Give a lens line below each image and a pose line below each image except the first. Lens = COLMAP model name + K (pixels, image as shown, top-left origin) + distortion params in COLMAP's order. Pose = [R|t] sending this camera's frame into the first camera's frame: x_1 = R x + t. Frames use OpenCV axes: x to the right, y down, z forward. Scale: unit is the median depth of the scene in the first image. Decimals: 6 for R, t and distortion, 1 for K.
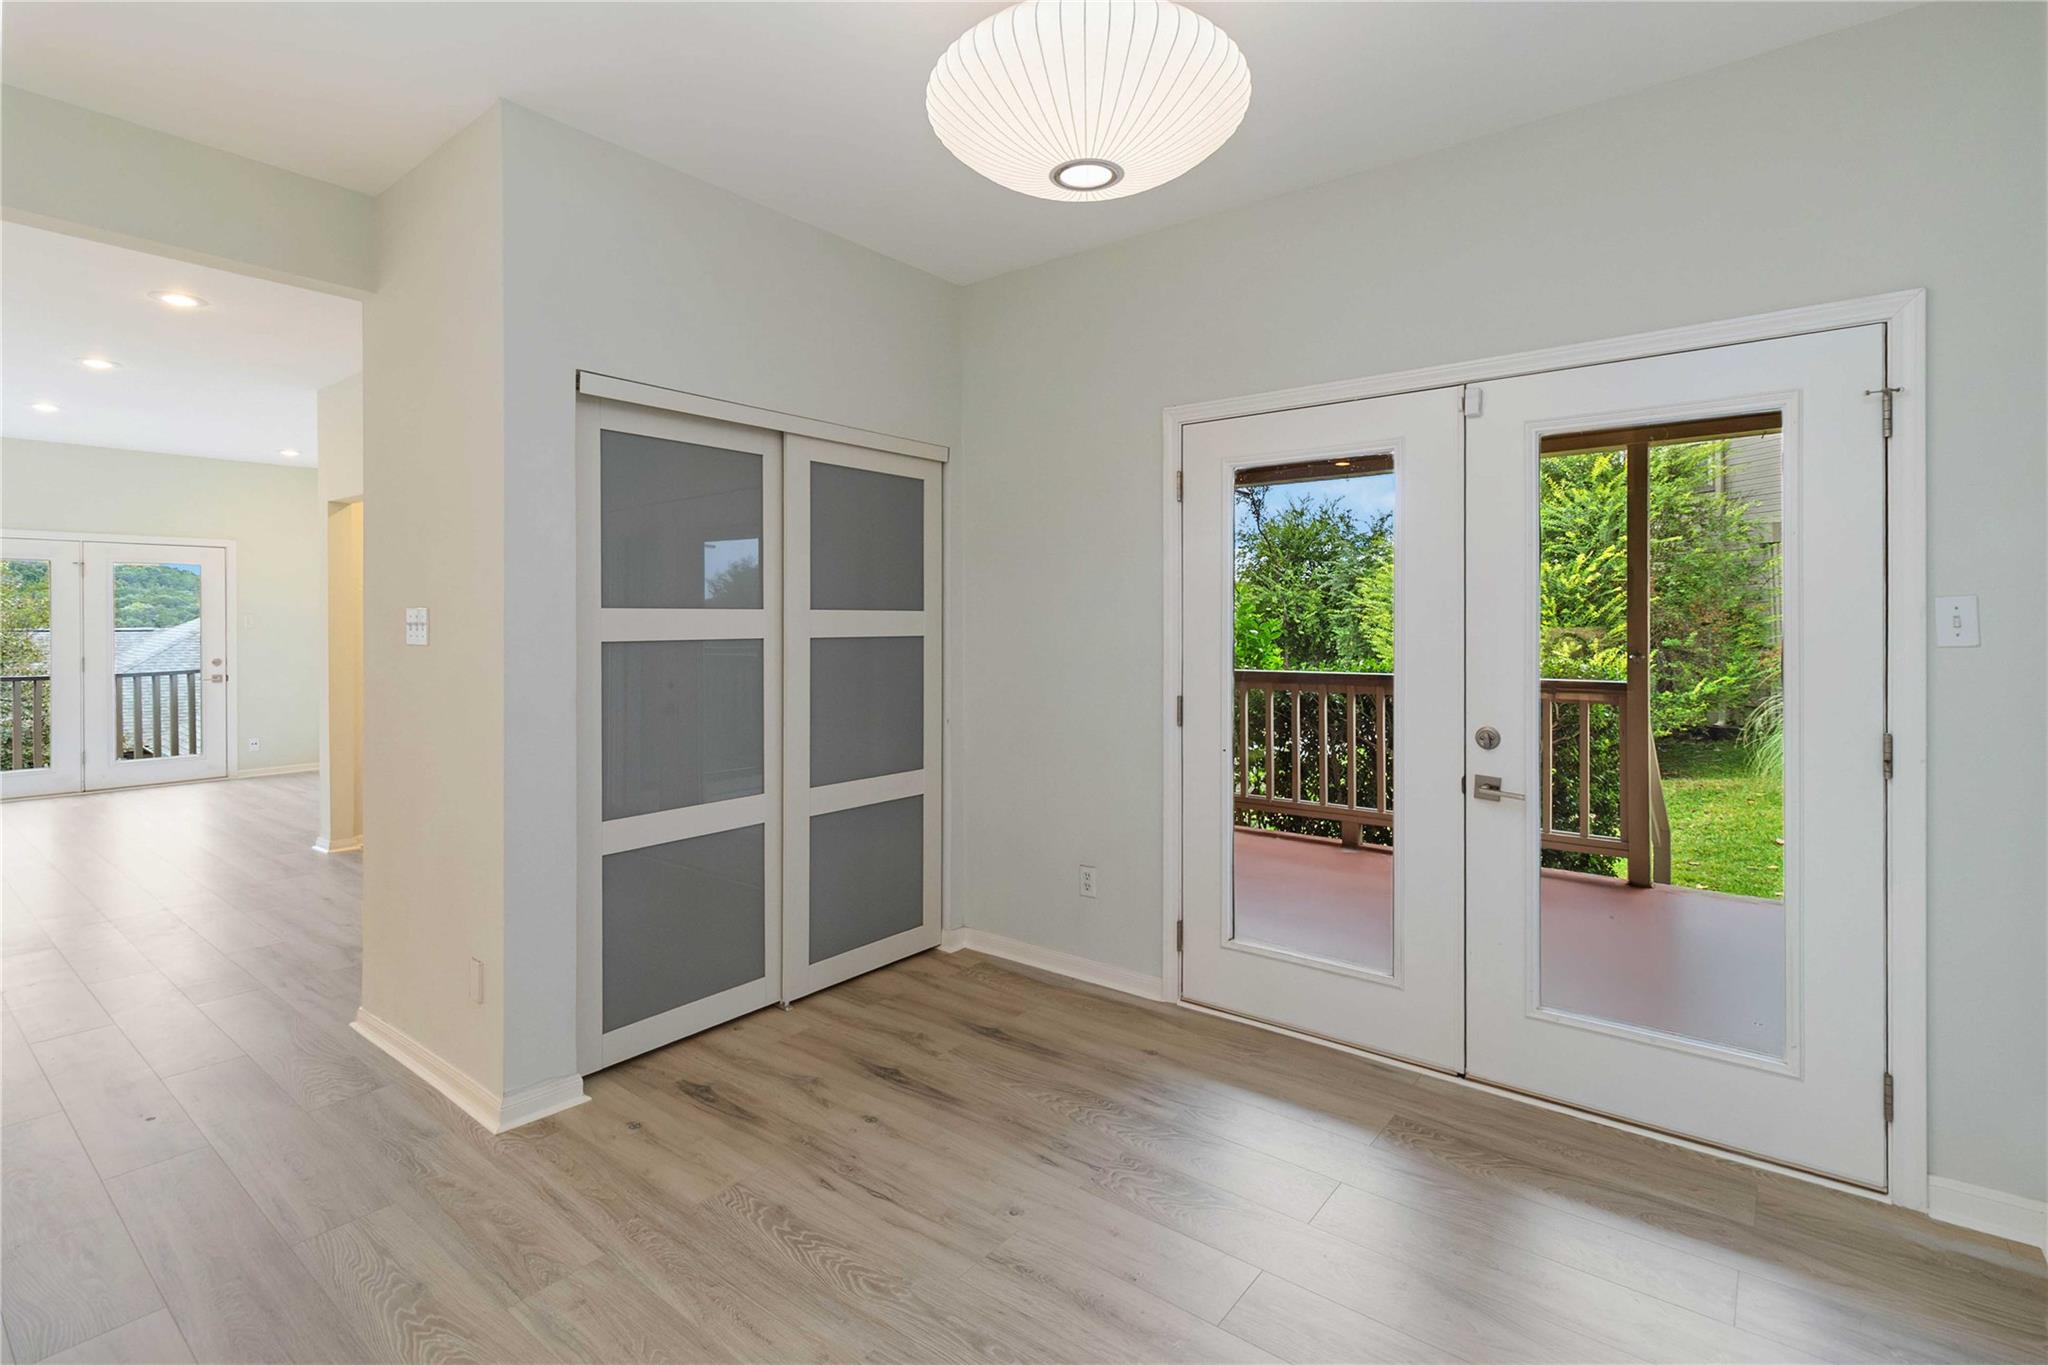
lens RADIAL K [[954.4, 0, 1042.7], [0, 954.4, 627.8], [0, 0, 1]] dist [0.001601, -0.001515]
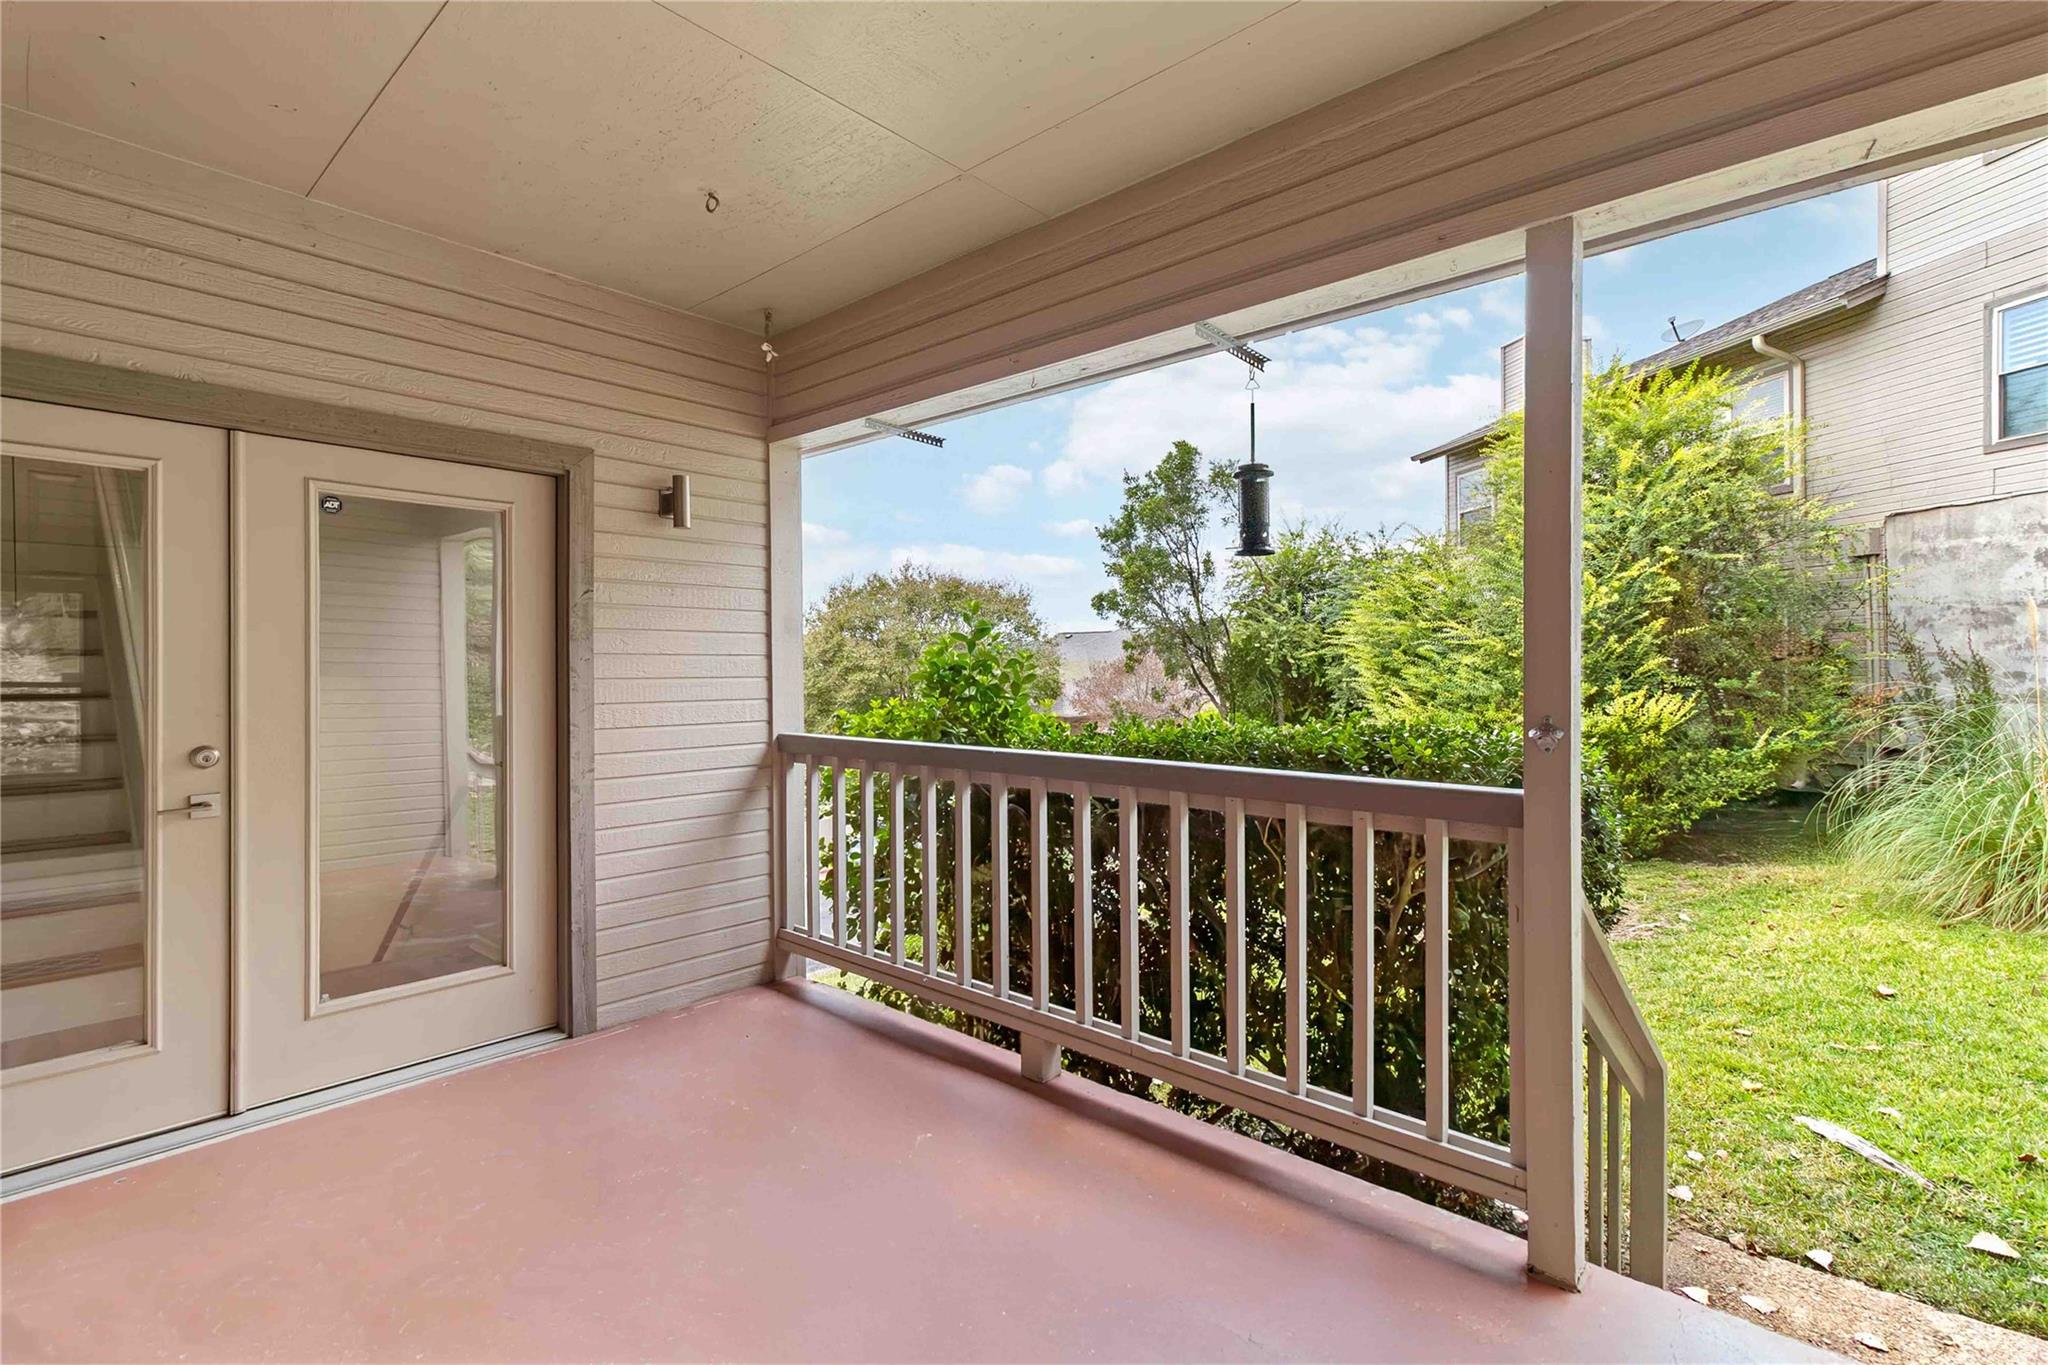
lens RADIAL K [[954.4, 0, 1006.0], [0, 954.4, 670.8], [0, 0, 1]] dist [0.001601, -0.001515]
pose [[0.996774, -0.003142, -0.080202, 0.144375], [0.003486, 0.999985, 0.004156, -0.000261], [0.080188, -0.004422, 0.996770, 0.192574]]
